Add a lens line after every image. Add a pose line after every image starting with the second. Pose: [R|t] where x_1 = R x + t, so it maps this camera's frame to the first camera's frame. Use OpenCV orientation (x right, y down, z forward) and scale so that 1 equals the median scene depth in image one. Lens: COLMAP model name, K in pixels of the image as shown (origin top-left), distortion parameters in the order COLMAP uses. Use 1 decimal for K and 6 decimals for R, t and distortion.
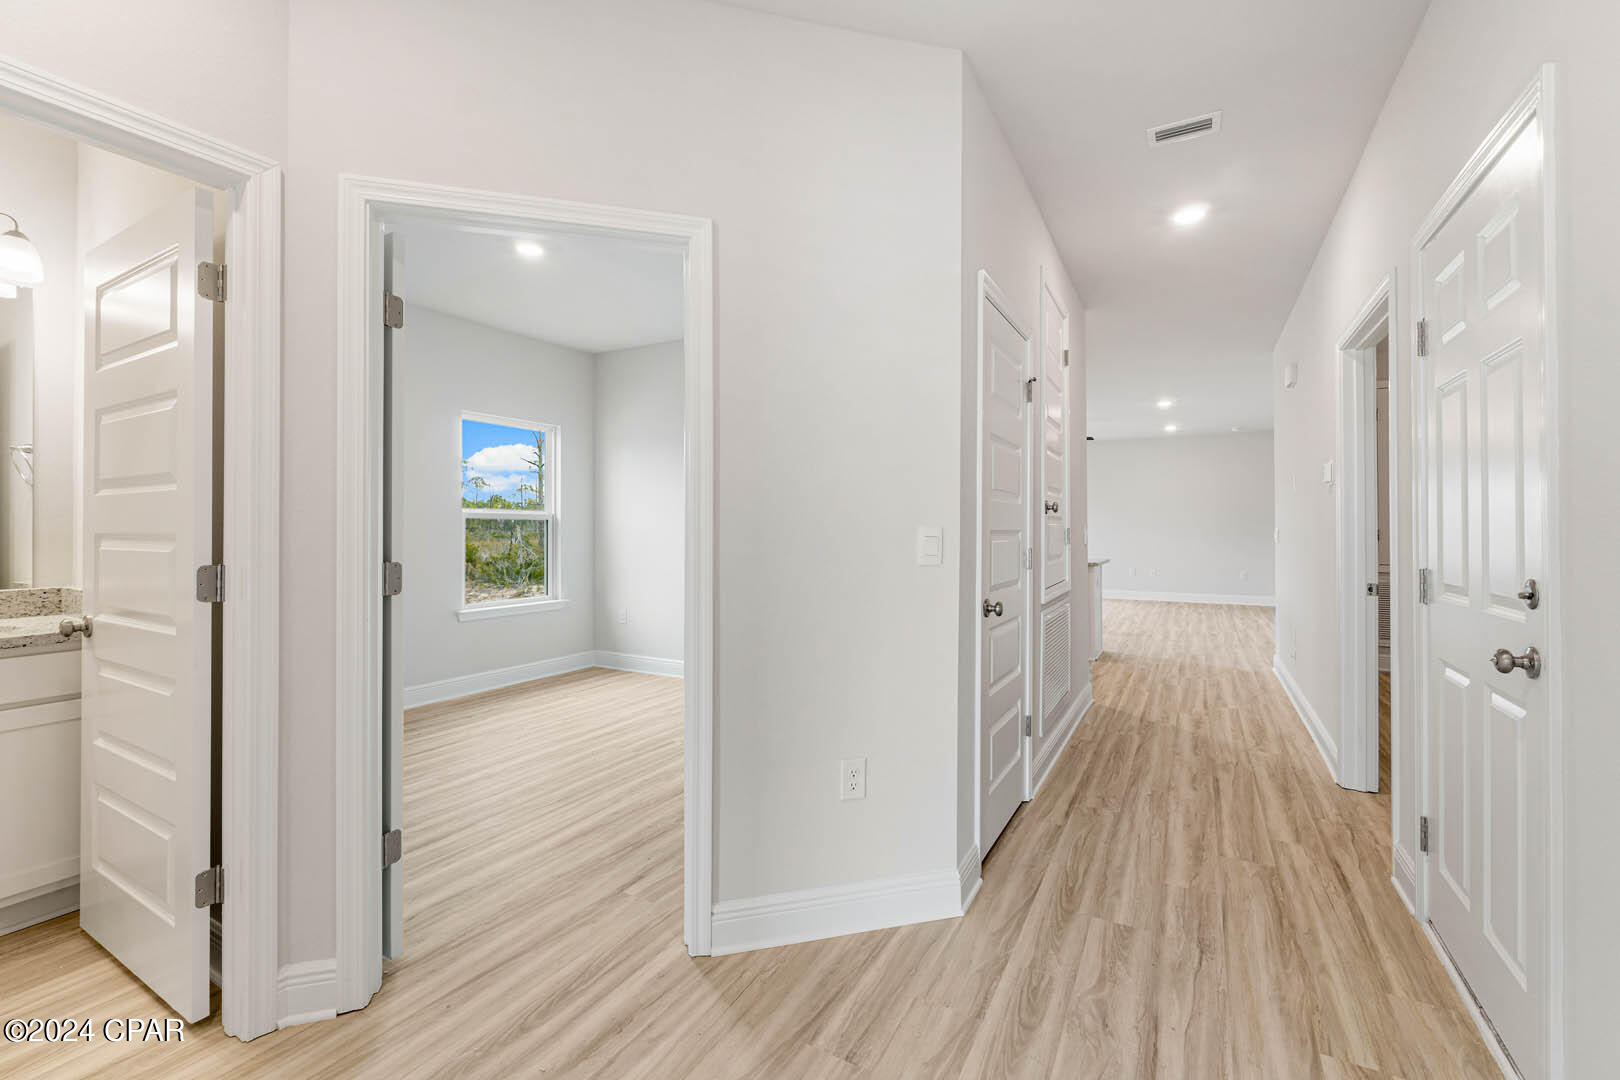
lens RADIAL K [[678.0, 0, 807.2], [0, 678.0, 529.5], [0, 0, 1]] dist [0.000328, -0.000057]
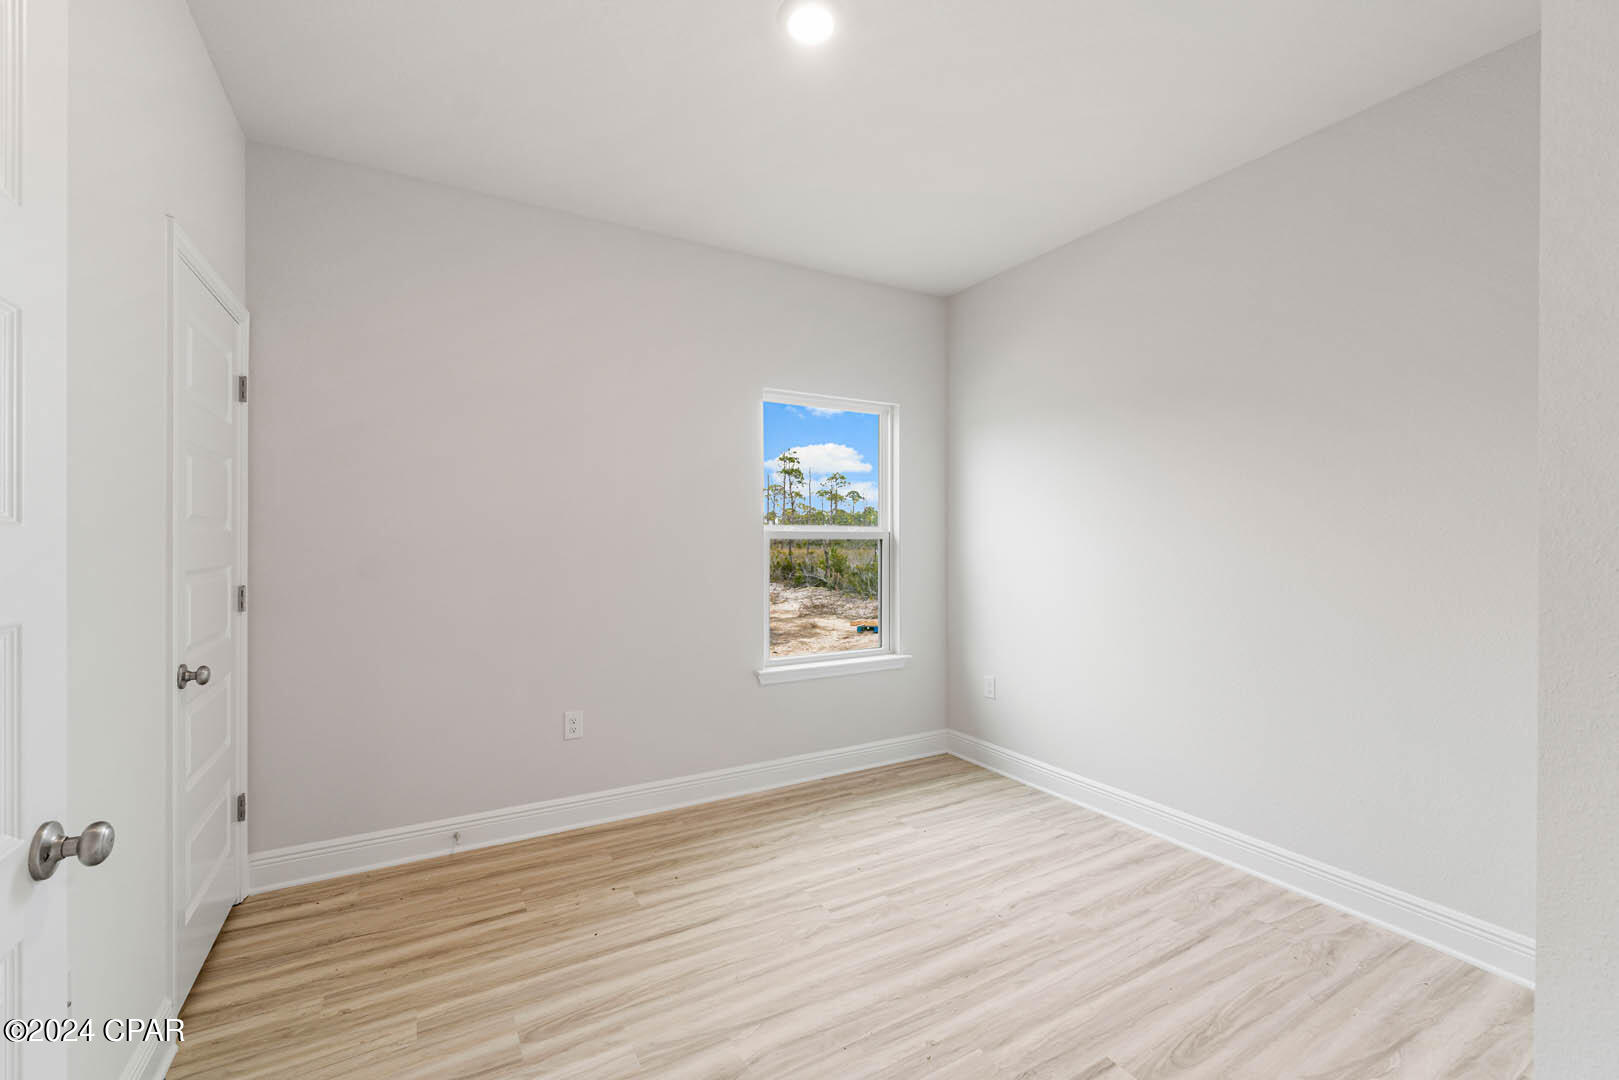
lens RADIAL K [[677.6, 0, 806.7], [0, 677.6, 529.6], [0, 0, 1]] dist [0.000328, -0.000057]
pose [[0.866205, -0.004134, -0.499672, -0.105571], [-0.002470, 0.999918, -0.012555, -0.016163], [0.499683, 0.012109, 0.866123, 0.371877]]
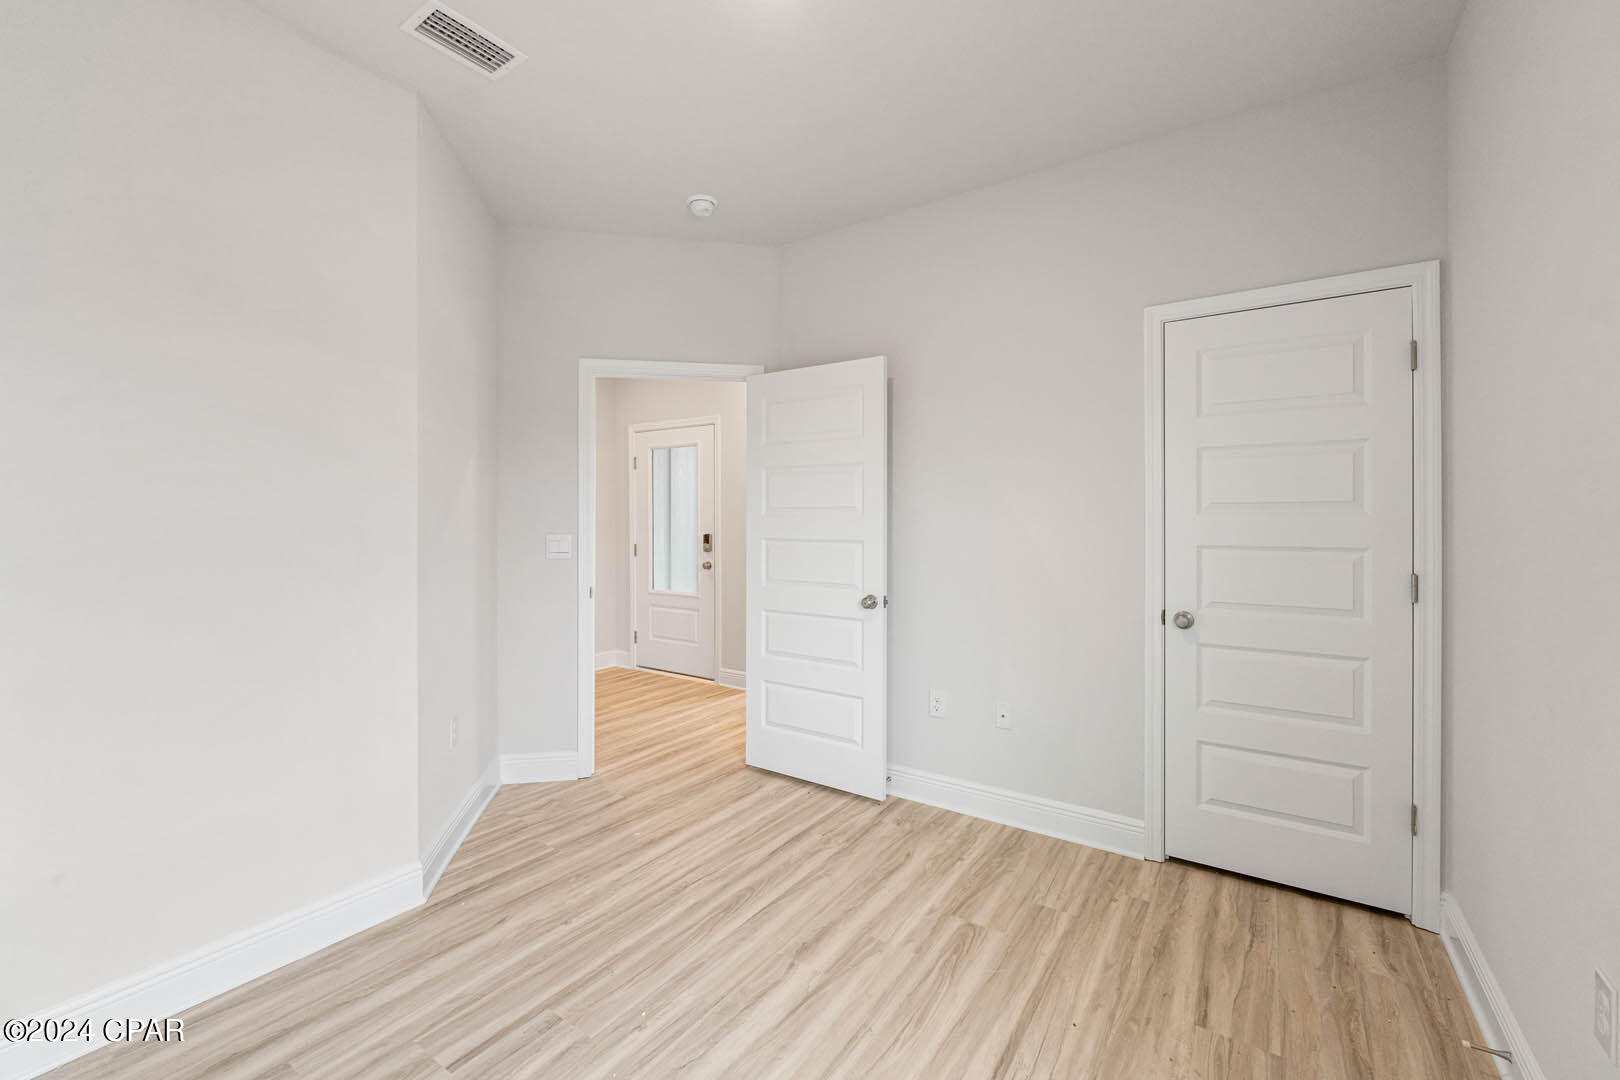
lens RADIAL K [[678.0, 0, 807.2], [0, 678.0, 529.5], [0, 0, 1]] dist [0.000328, -0.000057]
pose [[-0.996891, 0.000242, 0.078794, -0.320411], [0.001225, 0.999922, 0.012436, -0.016572], [-0.078785, 0.012494, -0.996813, 0.996243]]
